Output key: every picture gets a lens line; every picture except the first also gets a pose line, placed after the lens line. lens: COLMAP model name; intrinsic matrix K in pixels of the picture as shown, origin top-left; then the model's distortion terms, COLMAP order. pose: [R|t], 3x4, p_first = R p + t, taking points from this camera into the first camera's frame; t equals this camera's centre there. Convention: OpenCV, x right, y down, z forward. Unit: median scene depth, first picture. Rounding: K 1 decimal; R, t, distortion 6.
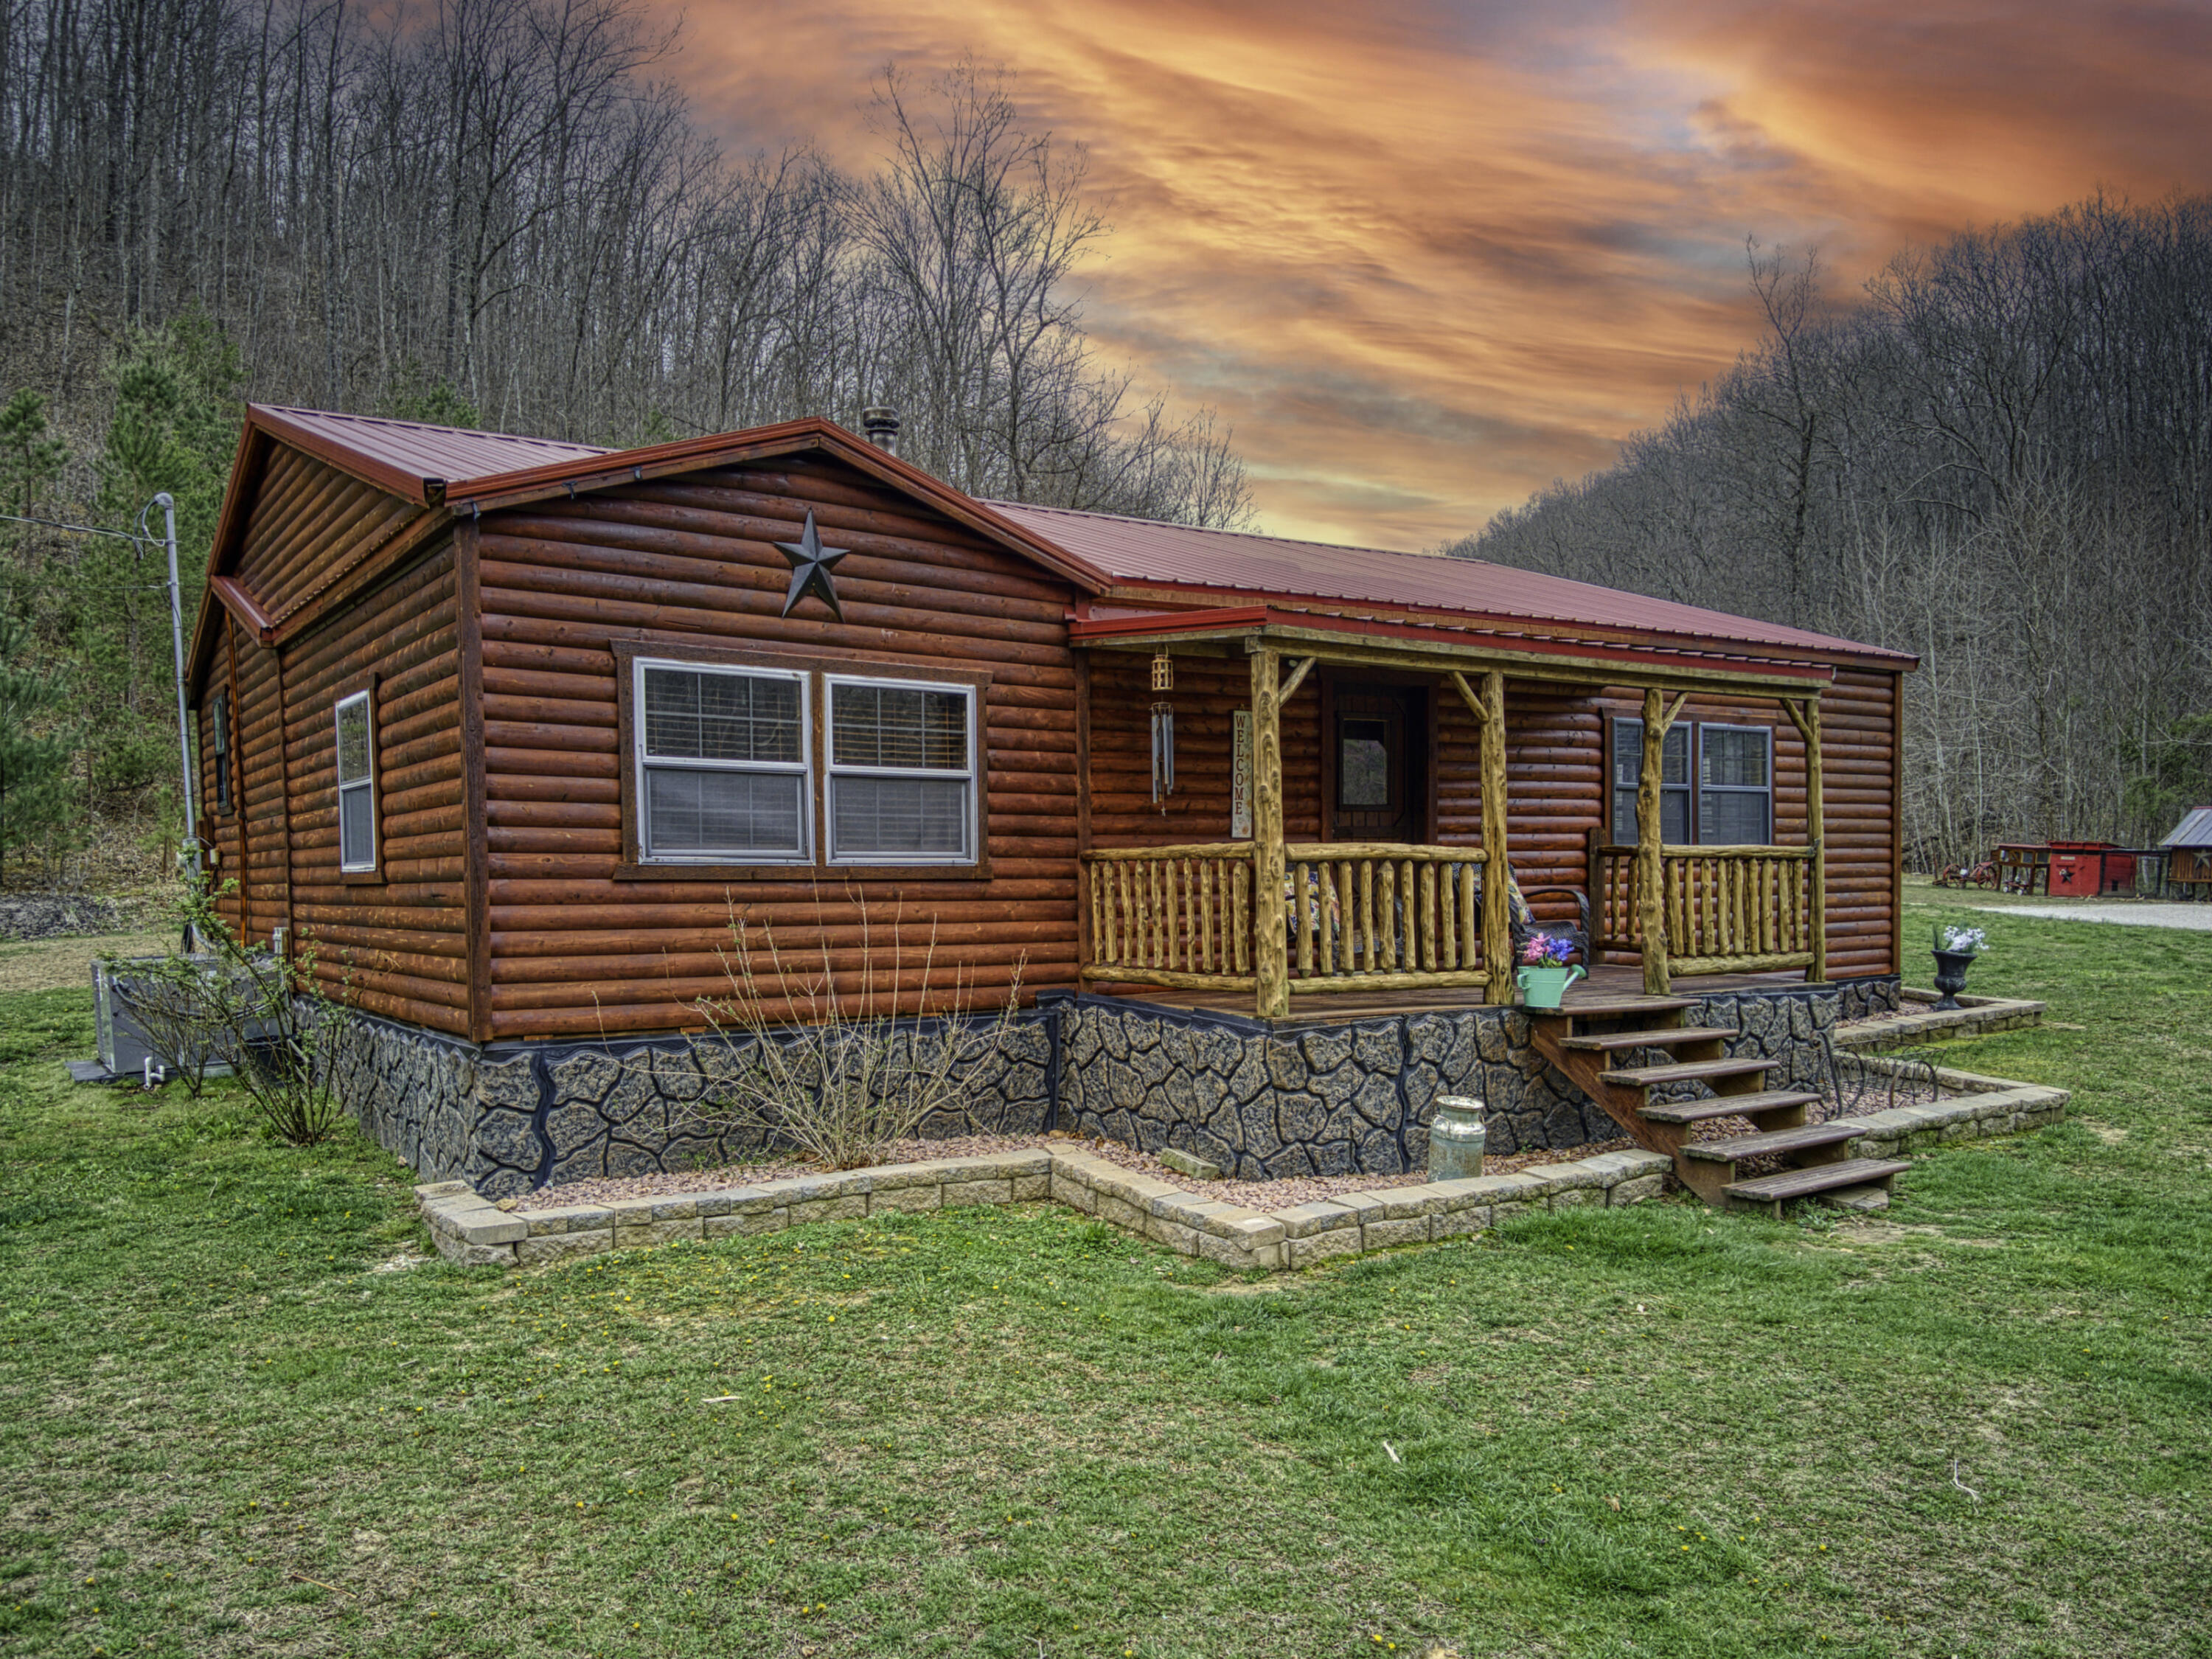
lens RADIAL K [[1677.7, 0, 1113.6], [0, 1677.7, 890.5], [0, 0, 1]] dist [0.108160, -0.247017]
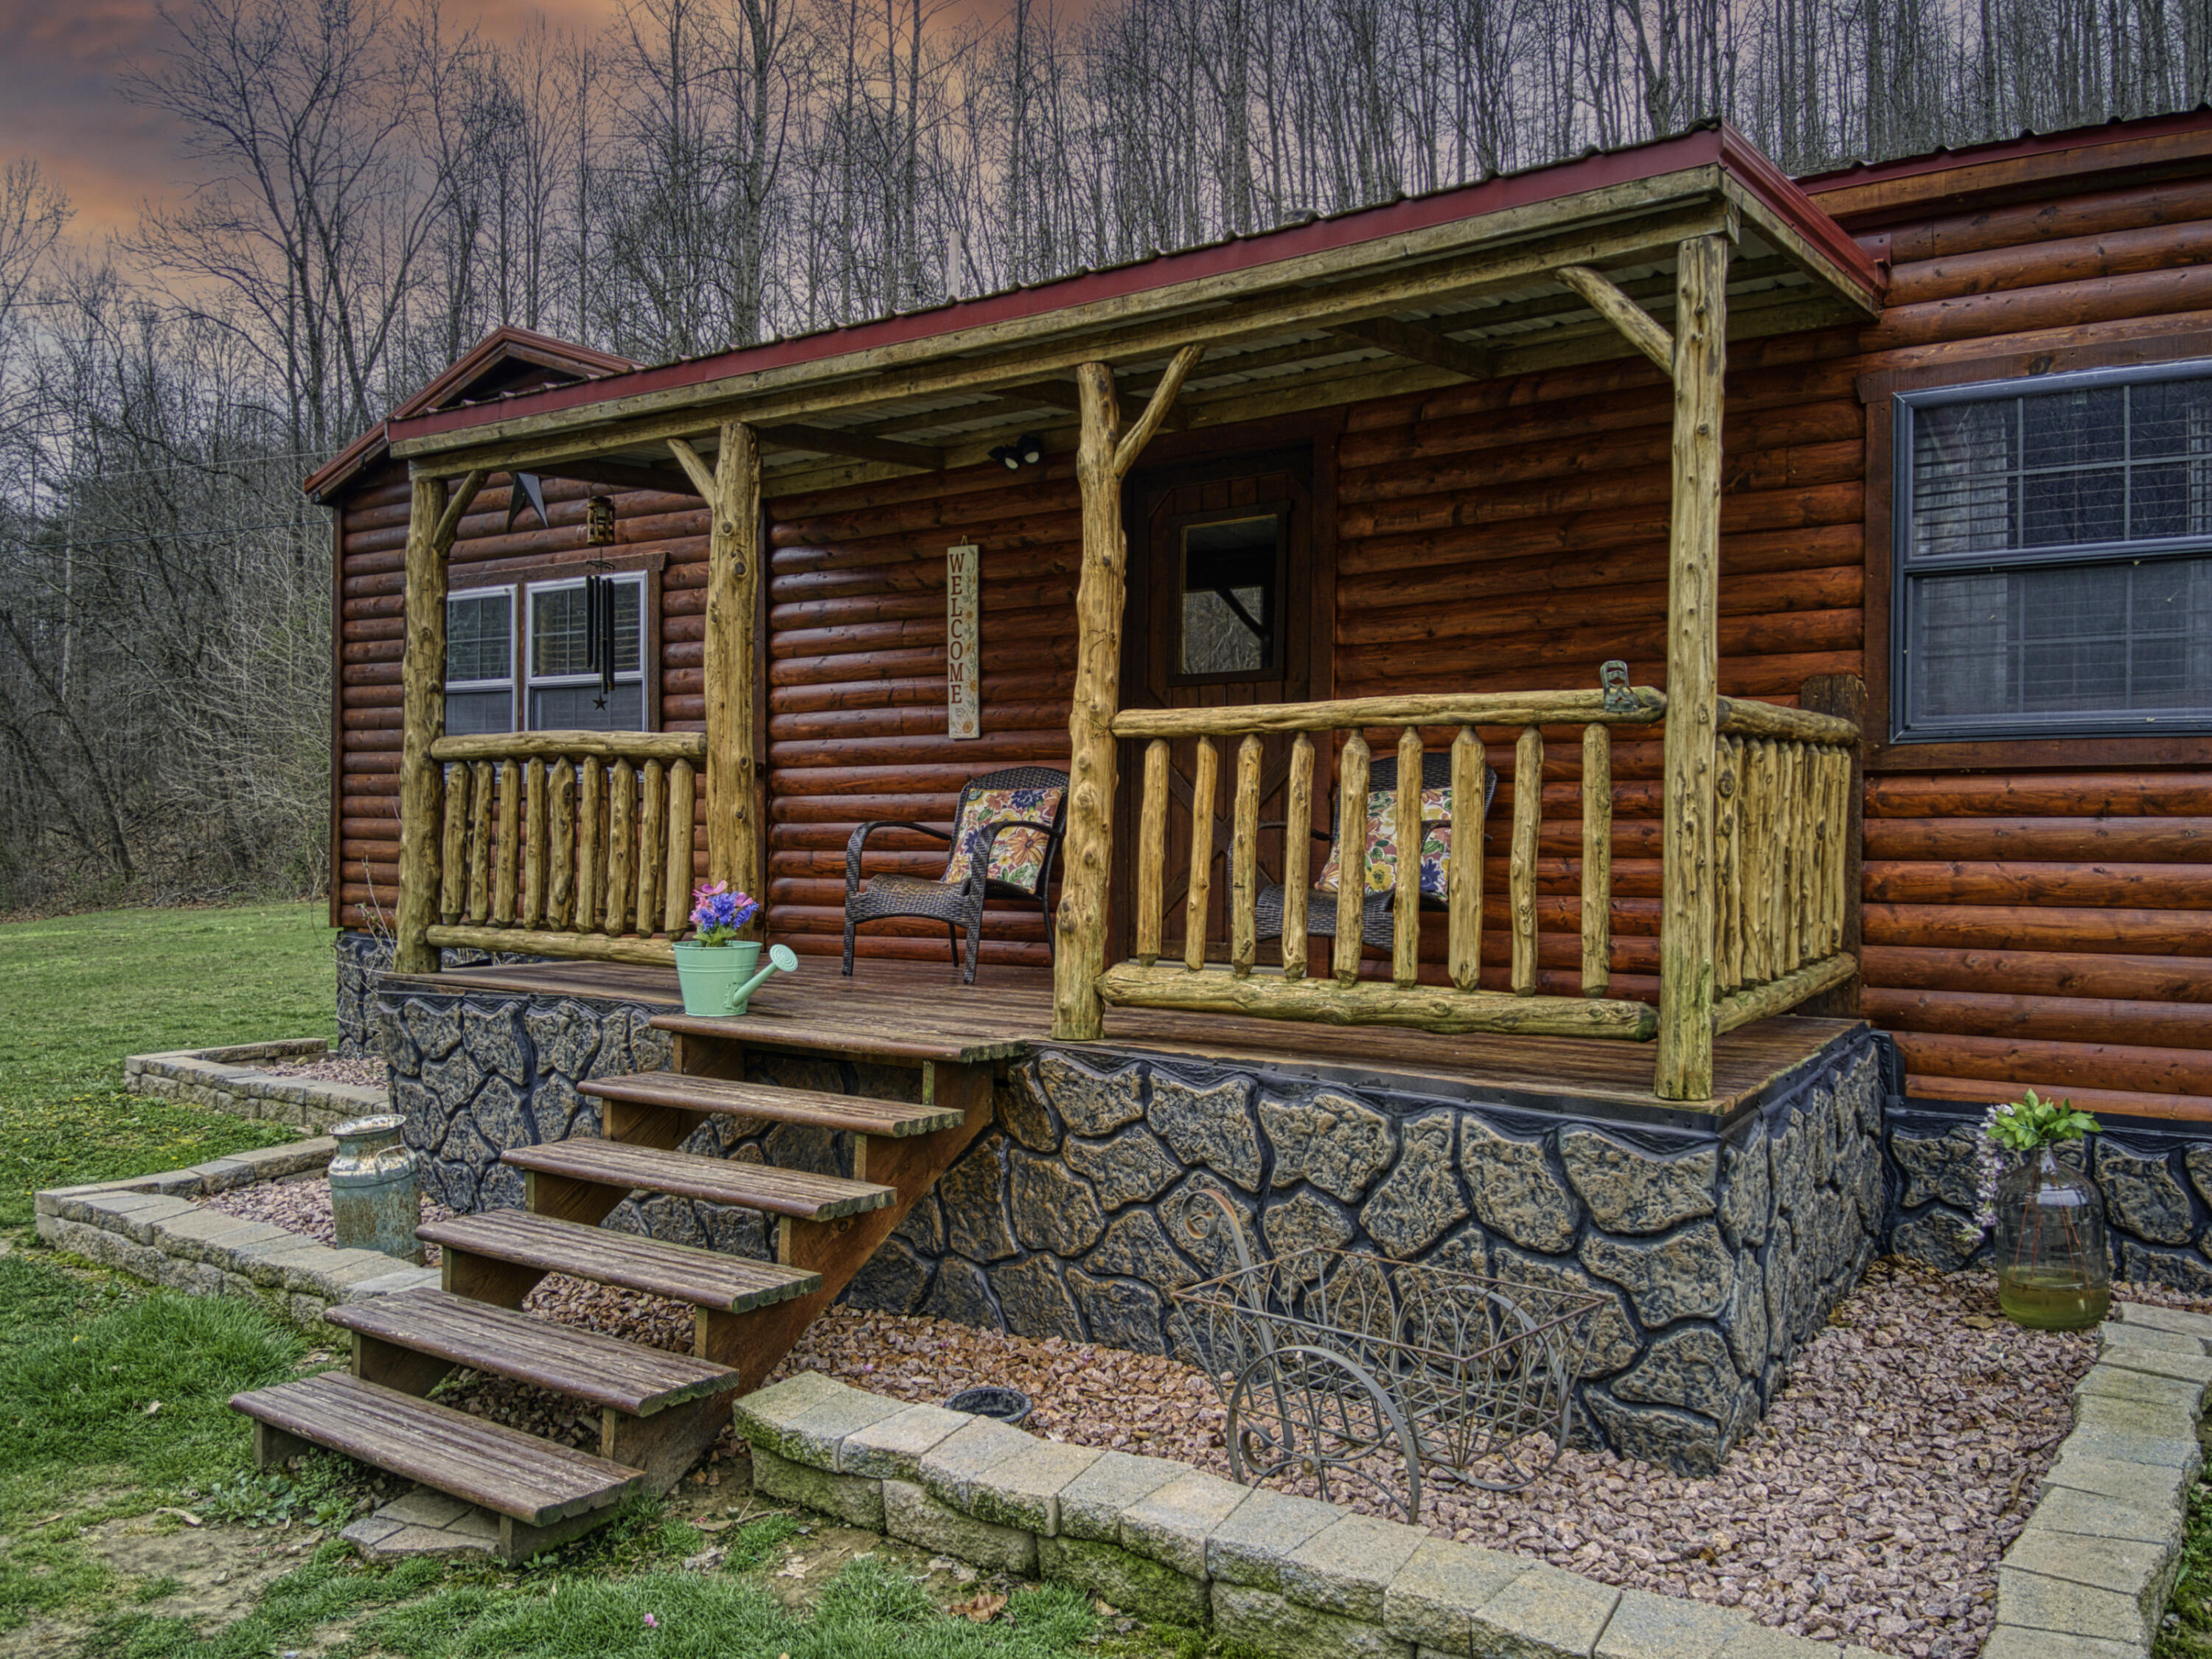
lens RADIAL K [[1677.7, 0, 1113.6], [0, 1677.7, 890.5], [0, 0, 1]] dist [0.108160, -0.247017]
pose [[0.346288, 0.037470, -0.937380, 0.852518], [-0.023411, 0.999236, 0.031294, 0.008024], [0.937836, 0.011108, 0.346901, 0.974897]]
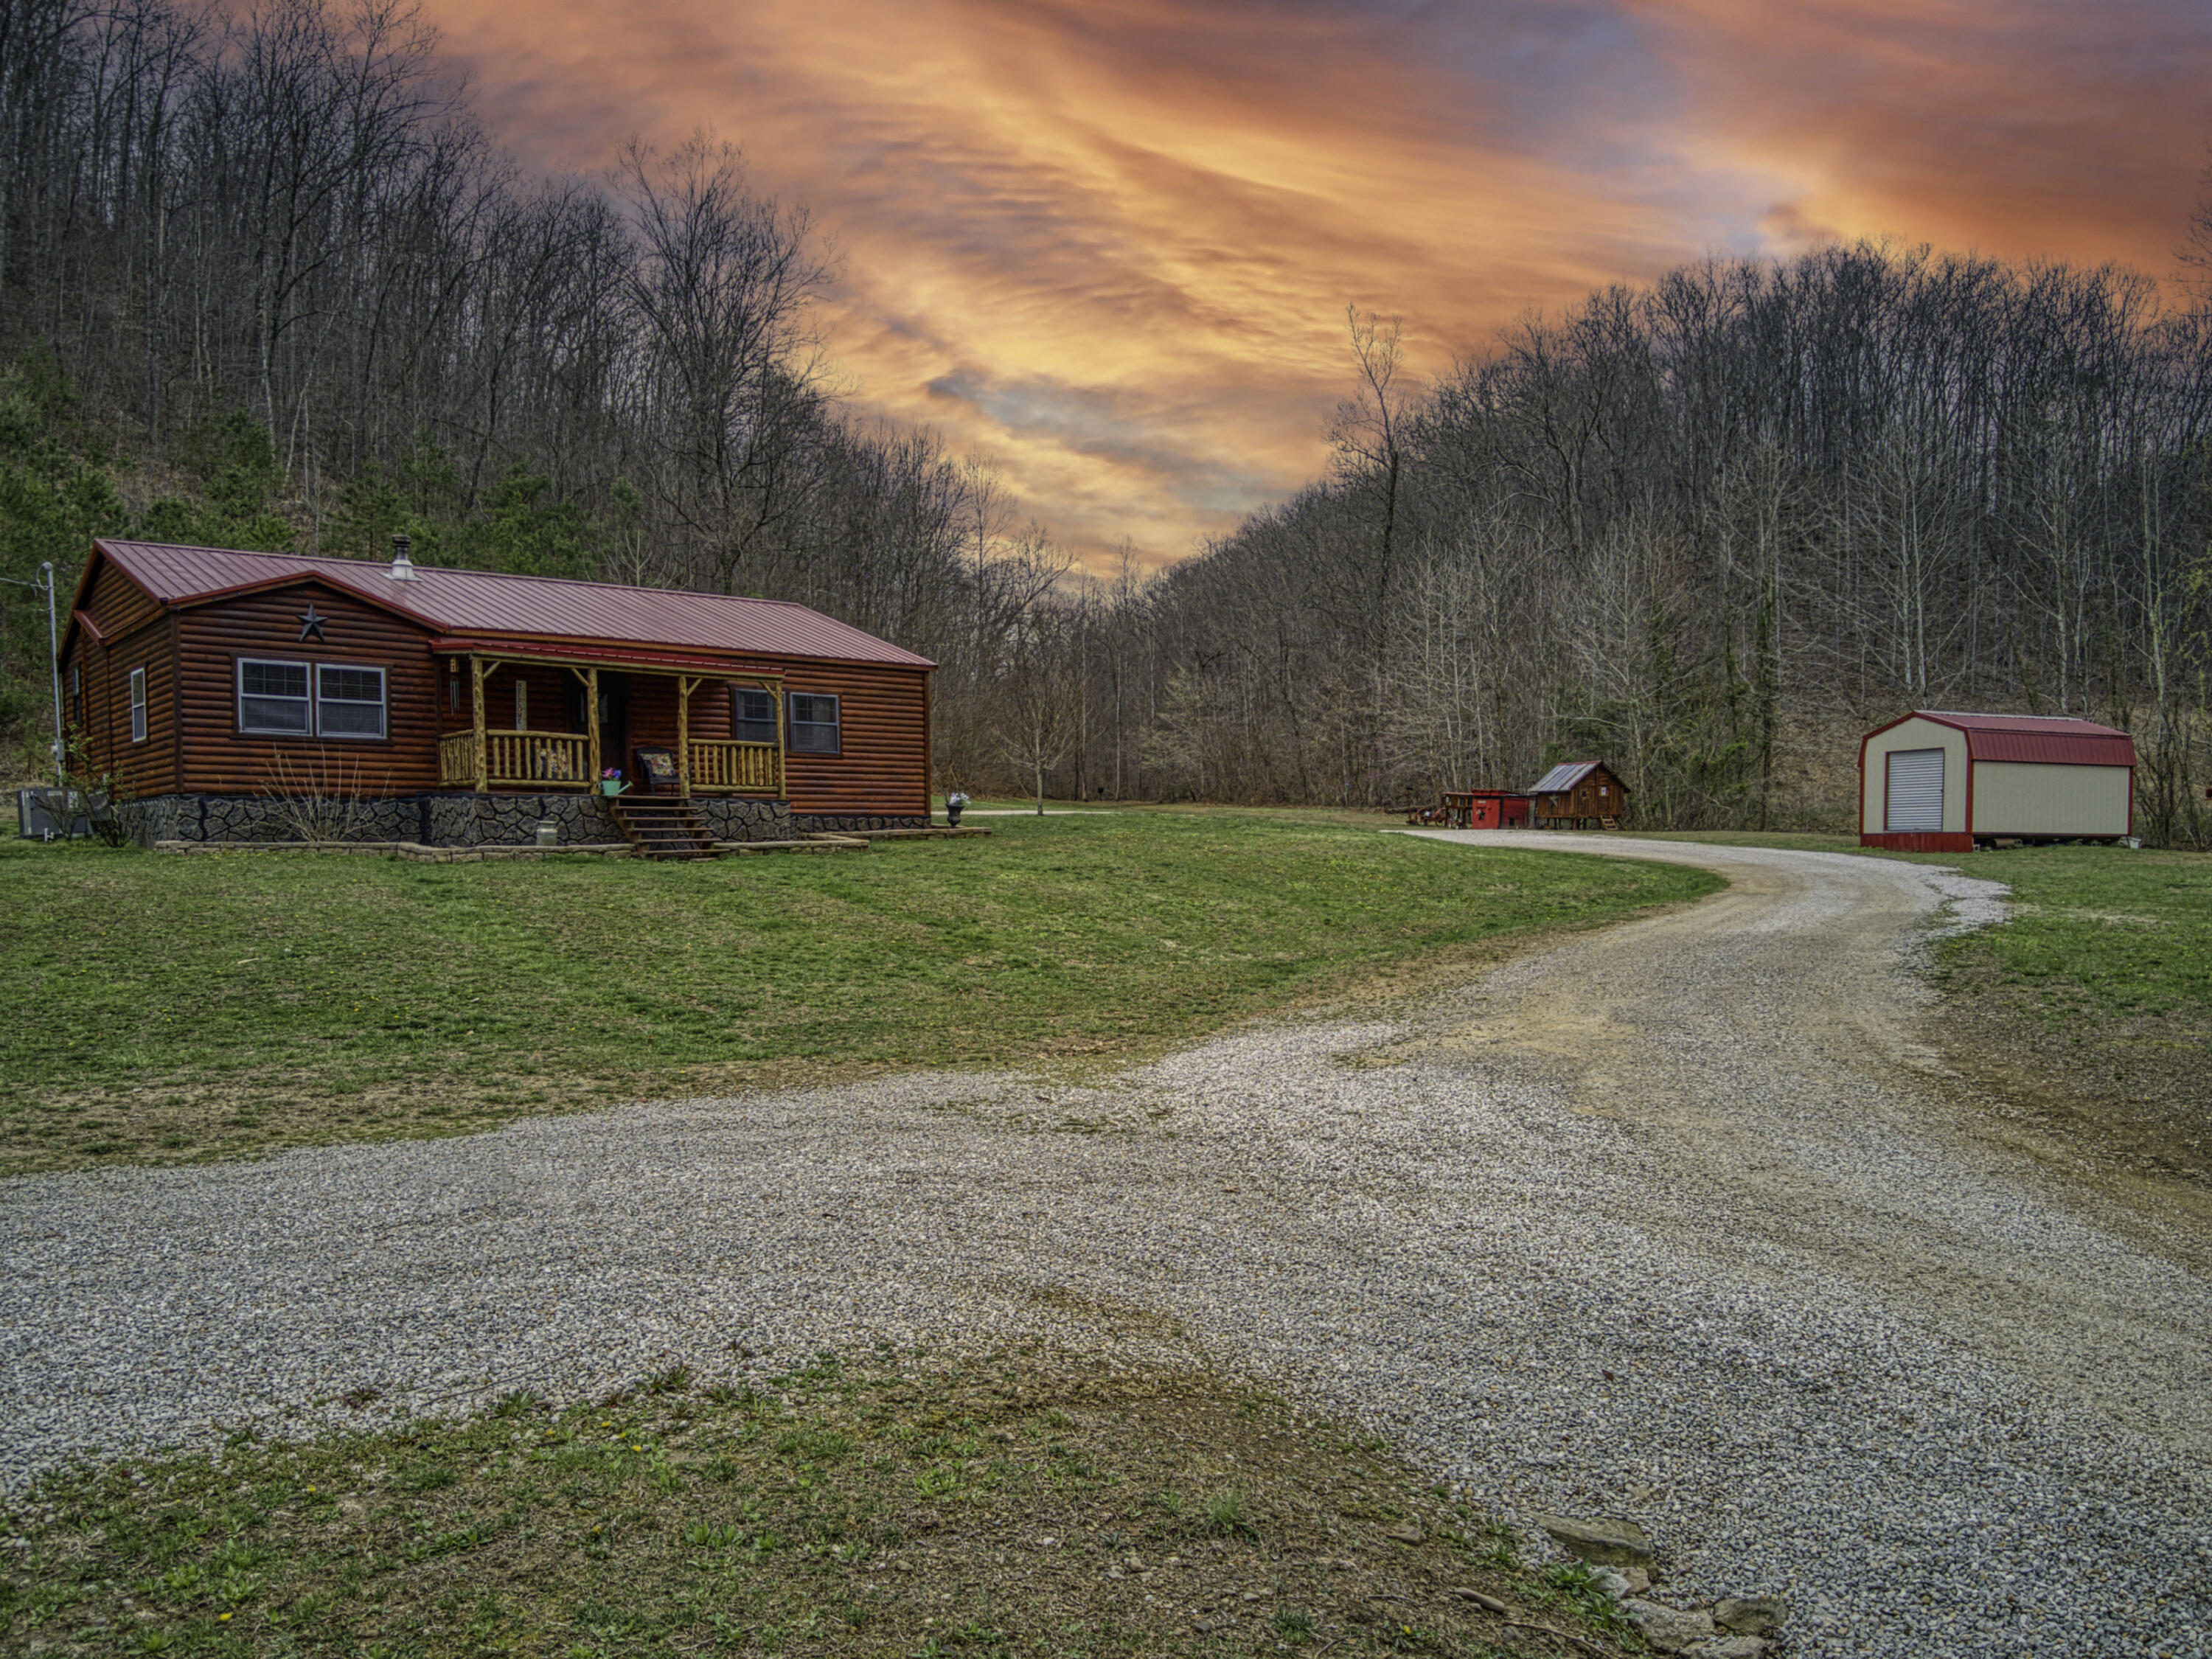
lens RADIAL K [[1606.1, 0, 1110.9], [0, 1606.1, 871.9], [0, 0, 1]] dist [0.069803, -0.172356]
pose [[0.994308, 0.006522, 0.106342, 0.801657], [-0.007710, 0.999912, 0.010765, 0.161478], [-0.106262, -0.011524, 0.994271, -1.666289]]
